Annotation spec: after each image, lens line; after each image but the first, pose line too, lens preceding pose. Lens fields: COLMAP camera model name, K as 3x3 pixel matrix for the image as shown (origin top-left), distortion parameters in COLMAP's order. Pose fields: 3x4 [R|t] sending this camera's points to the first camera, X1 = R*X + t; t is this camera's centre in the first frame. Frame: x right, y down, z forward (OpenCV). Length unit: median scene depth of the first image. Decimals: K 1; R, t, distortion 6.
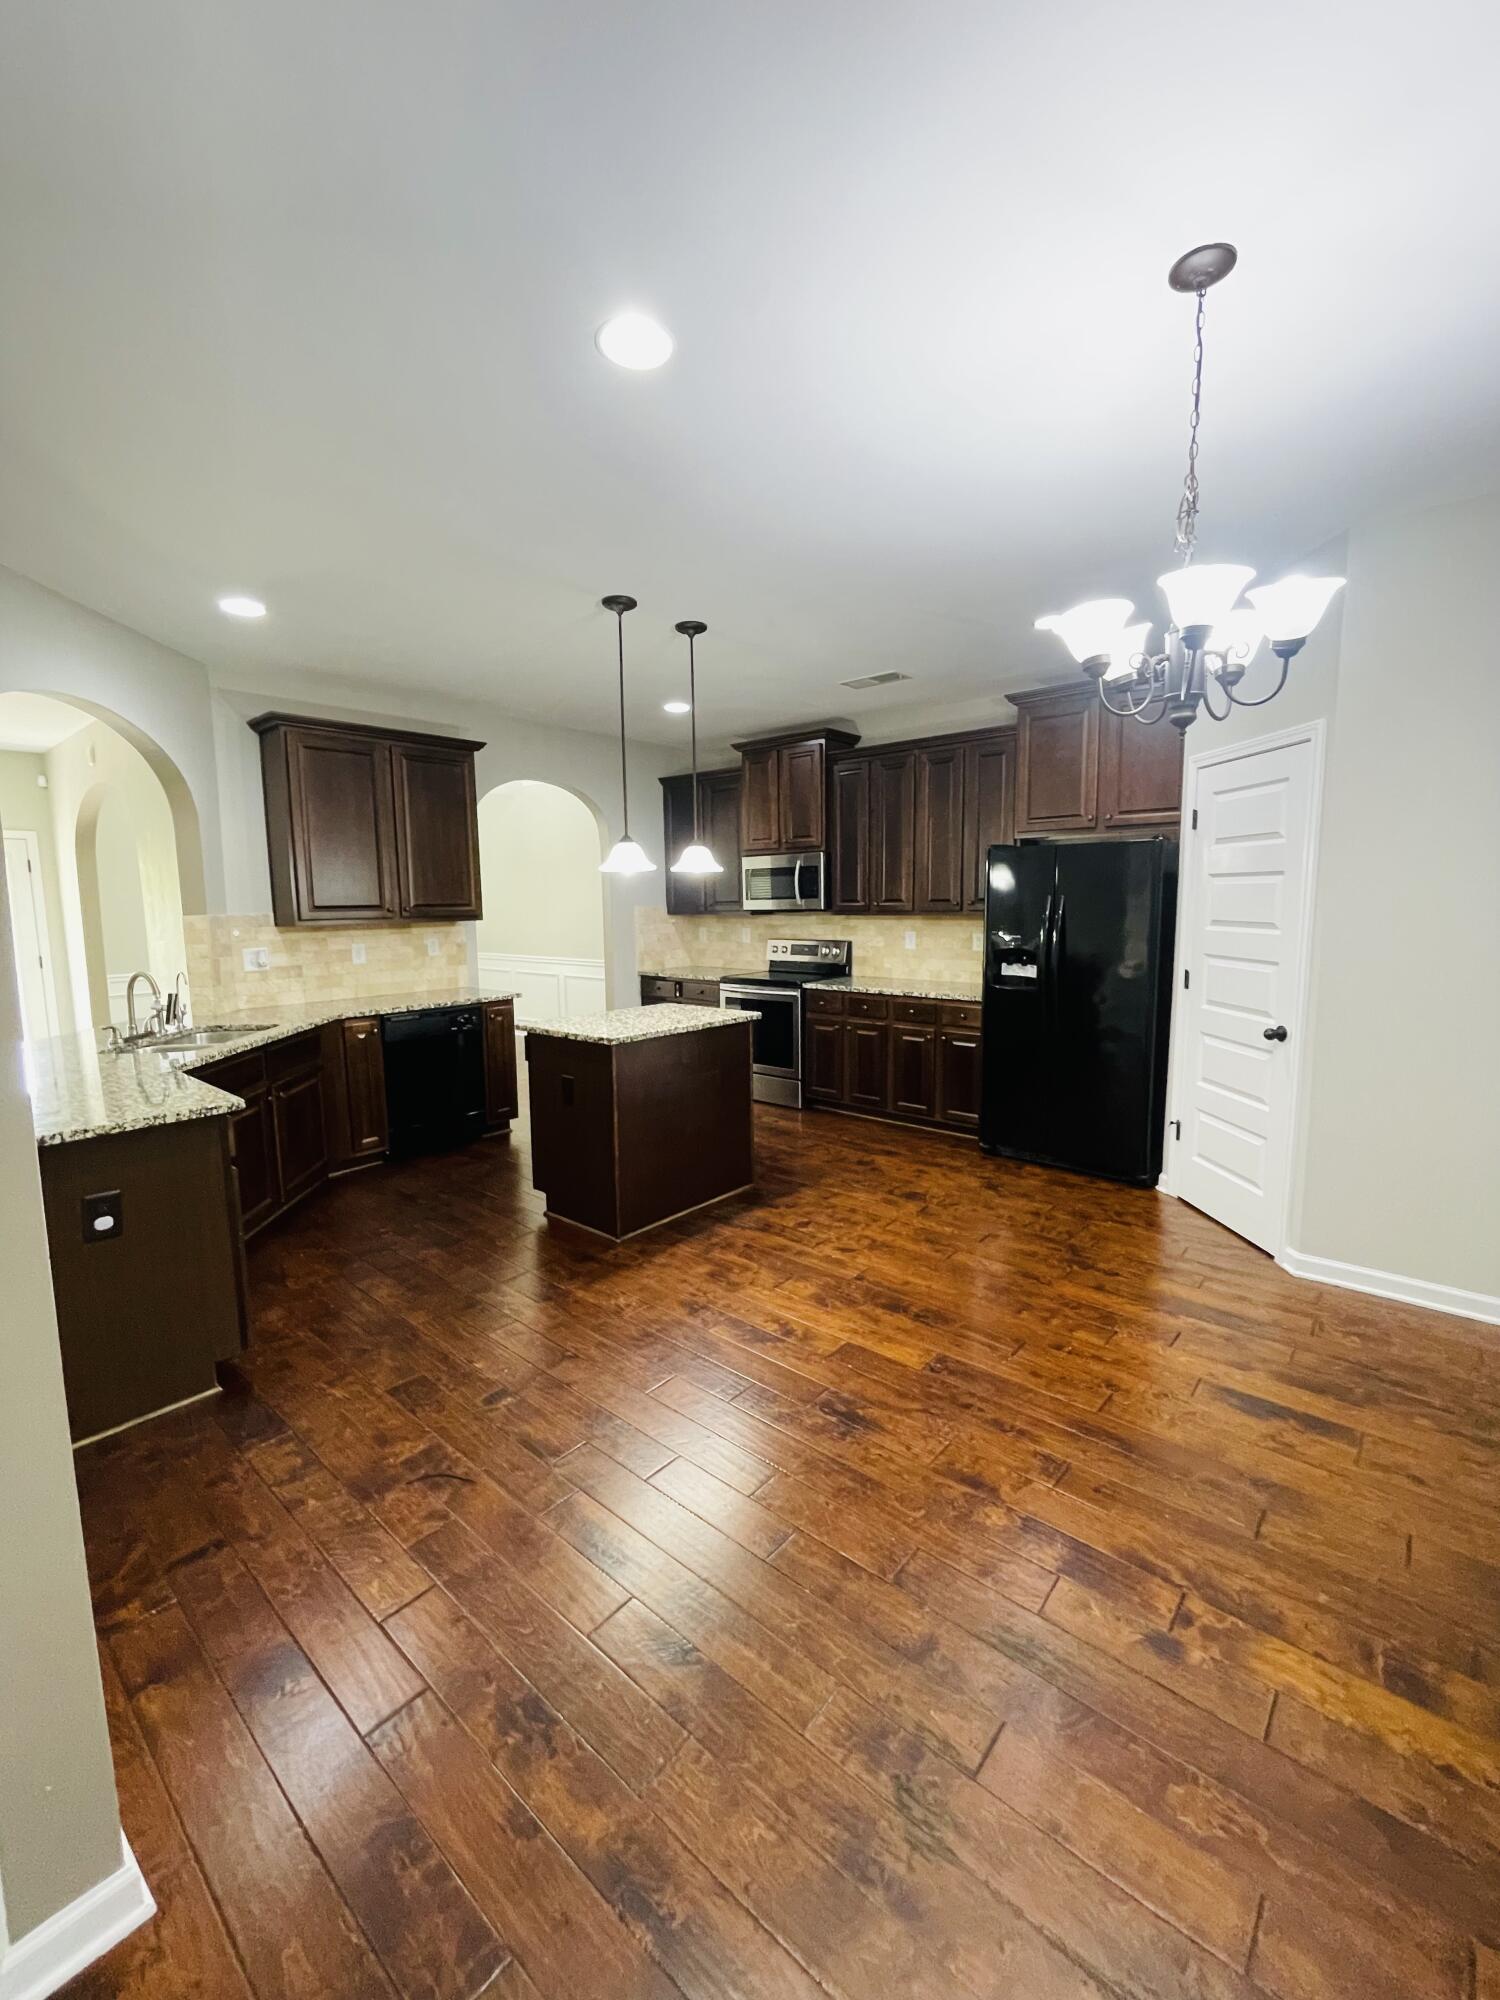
lens RADIAL K [[811.7, 0, 759.2], [0, 811.7, 997.8], [0, 0, 1]] dist [-0.003343, -0.000173]
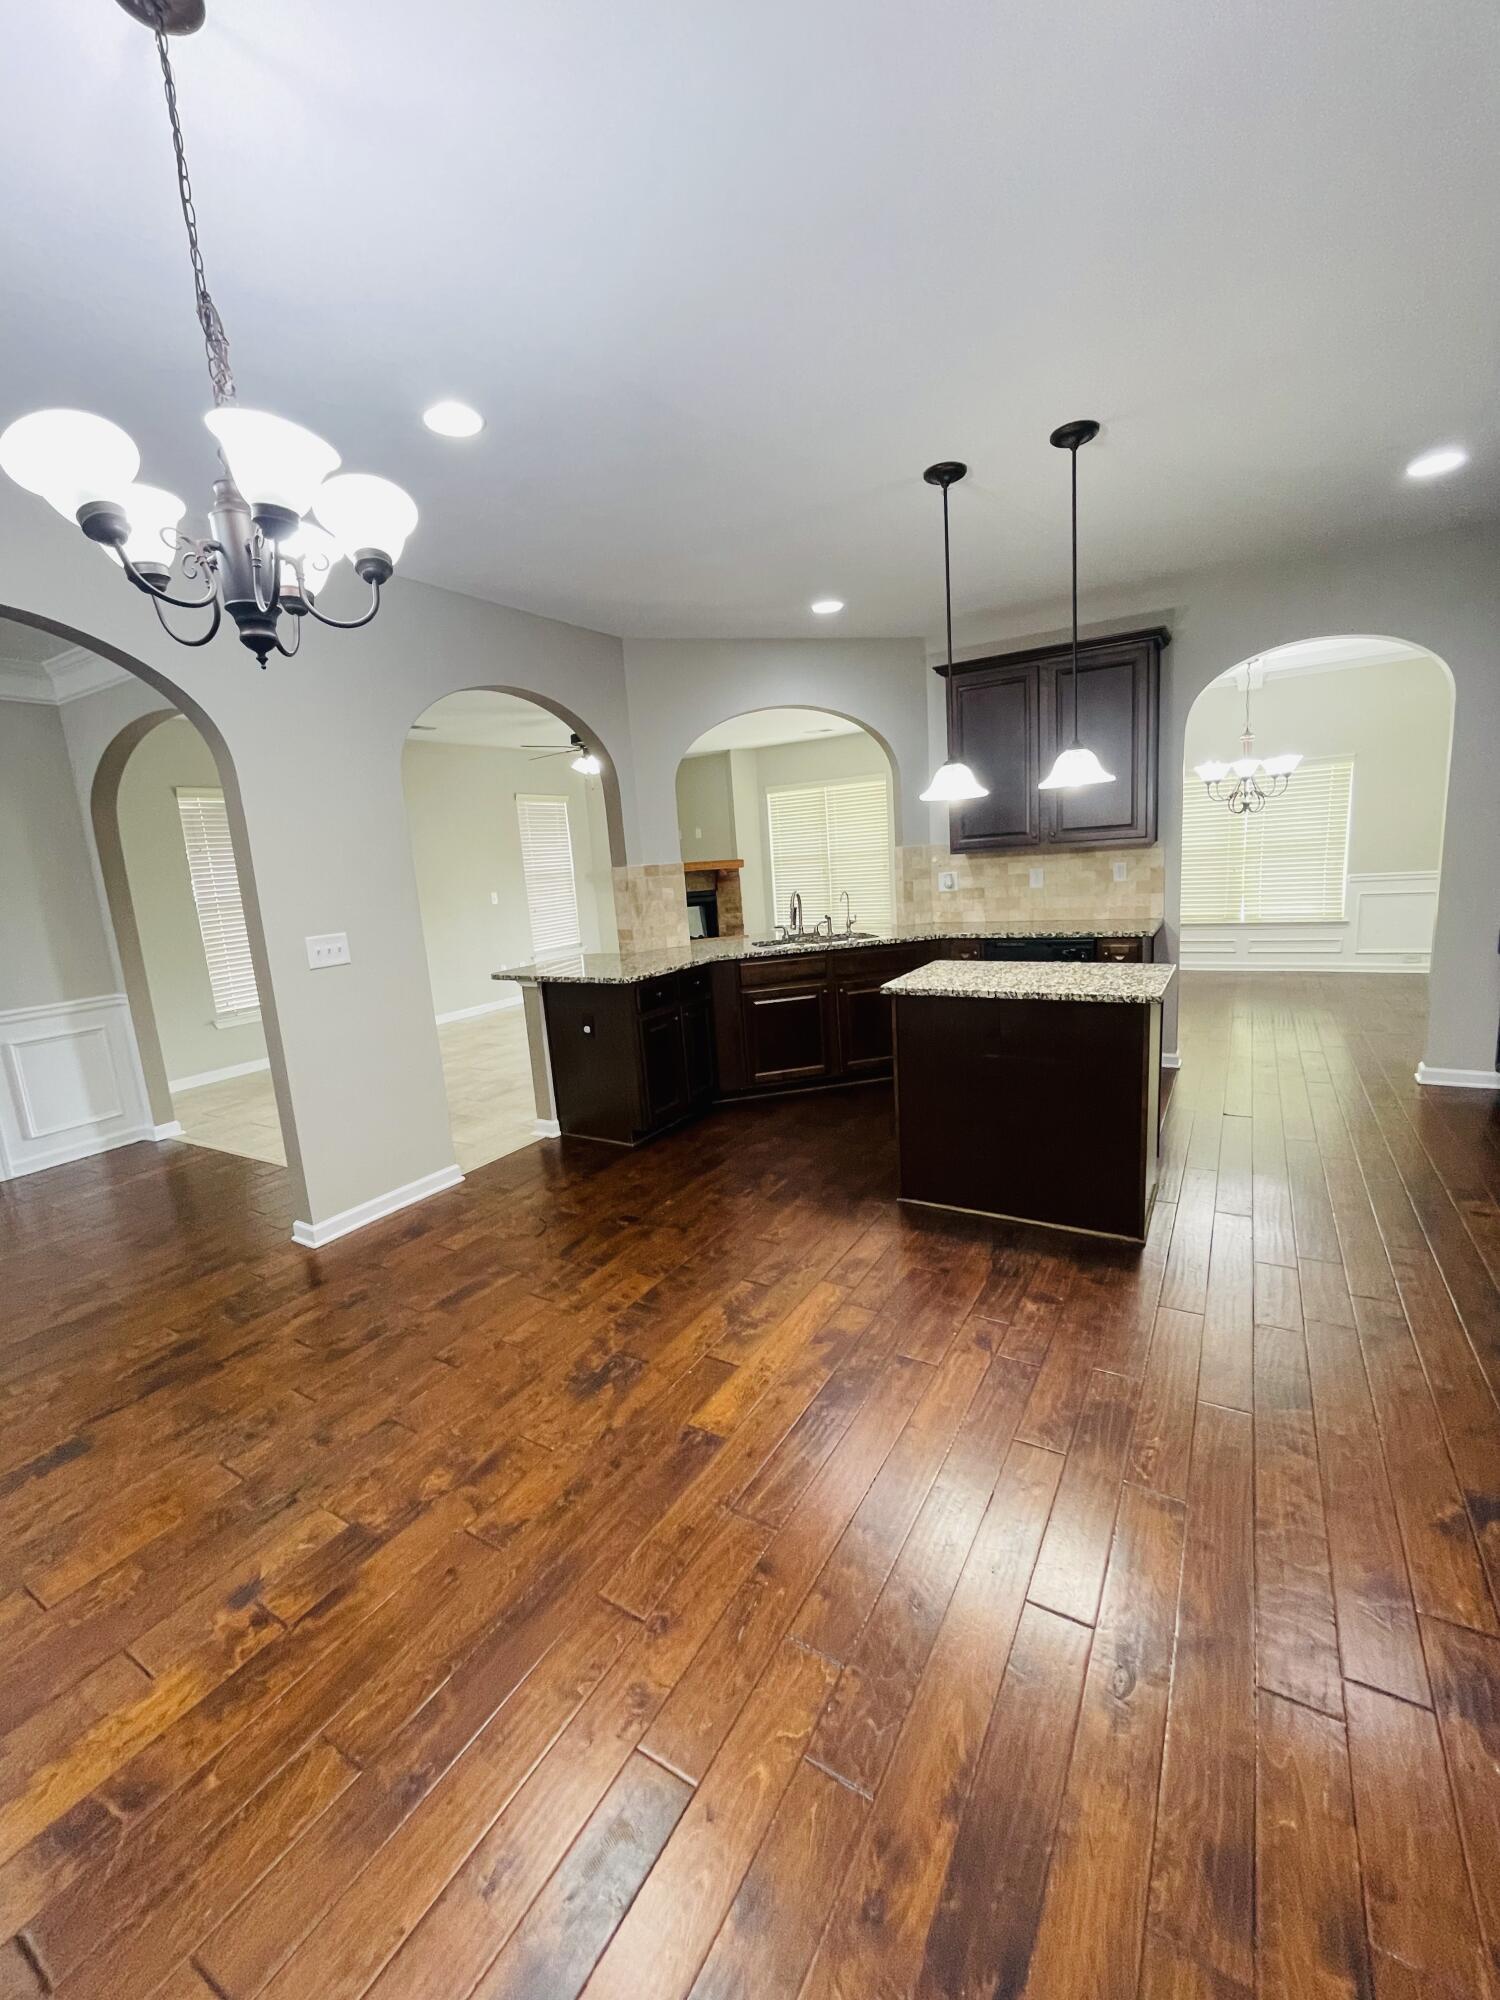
lens RADIAL K [[815.1, 0, 750.0], [0, 815.1, 1000.0], [0, 0, 1]] dist [0.003124, -0.004112]
pose [[0.163545, 0.177280, -0.970477, 0.926073], [-0.052350, 0.983895, 0.170909, -0.114824], [0.985146, 0.022853, 0.170192, 0.891341]]
